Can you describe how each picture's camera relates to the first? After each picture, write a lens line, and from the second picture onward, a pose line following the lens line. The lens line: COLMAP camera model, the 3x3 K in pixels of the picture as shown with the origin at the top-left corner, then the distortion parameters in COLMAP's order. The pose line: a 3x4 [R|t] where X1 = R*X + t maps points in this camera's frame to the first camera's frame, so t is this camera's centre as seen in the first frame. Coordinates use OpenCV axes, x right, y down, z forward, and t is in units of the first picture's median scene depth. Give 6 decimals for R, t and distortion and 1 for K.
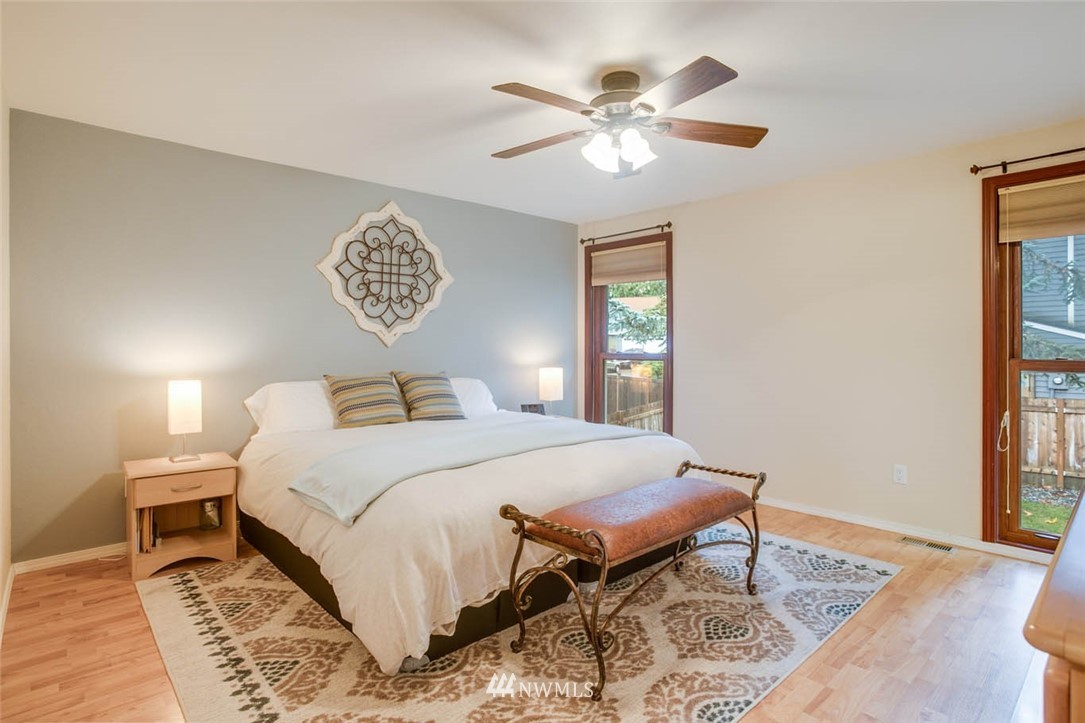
lens RADIAL K [[546.4, 0, 548.4], [0, 546.4, 351.9], [0, 0, 1]] dist [-0.054989, 0.036313]
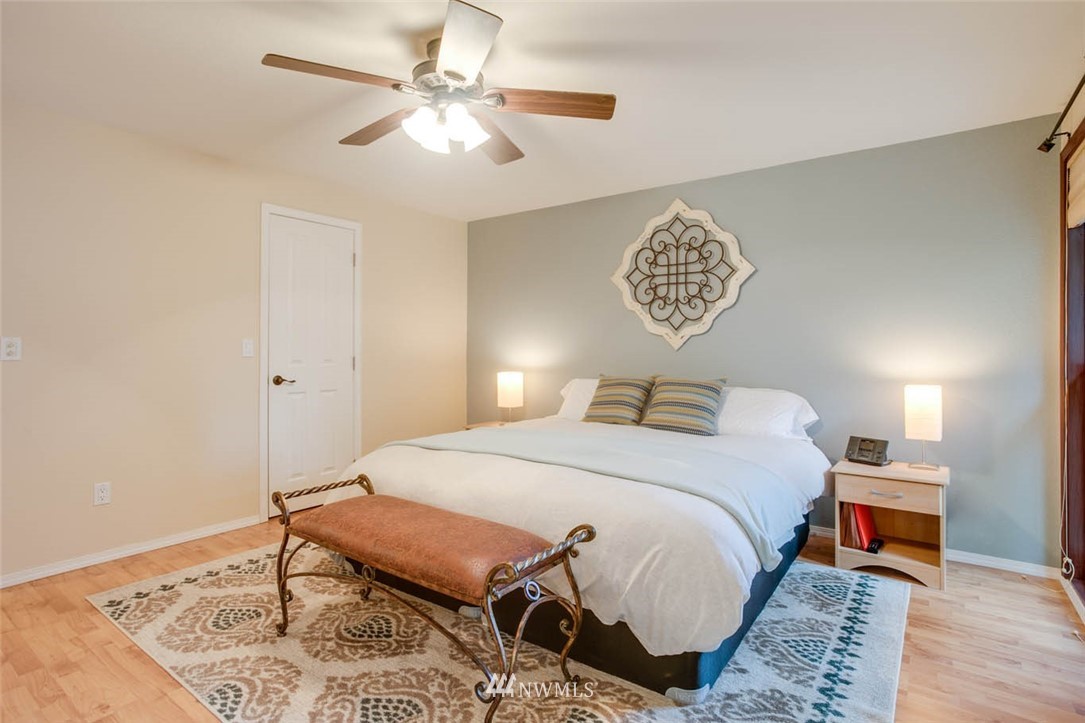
lens RADIAL K [[546.4, 0, 548.4], [0, 546.4, 351.9], [0, 0, 1]] dist [-0.054989, 0.036313]
pose [[0.216478, 0.005432, -0.976272, 0.608865], [-0.014194, 0.999896, 0.002416, -0.004738], [0.976184, 0.013335, 0.216532, 0.571196]]
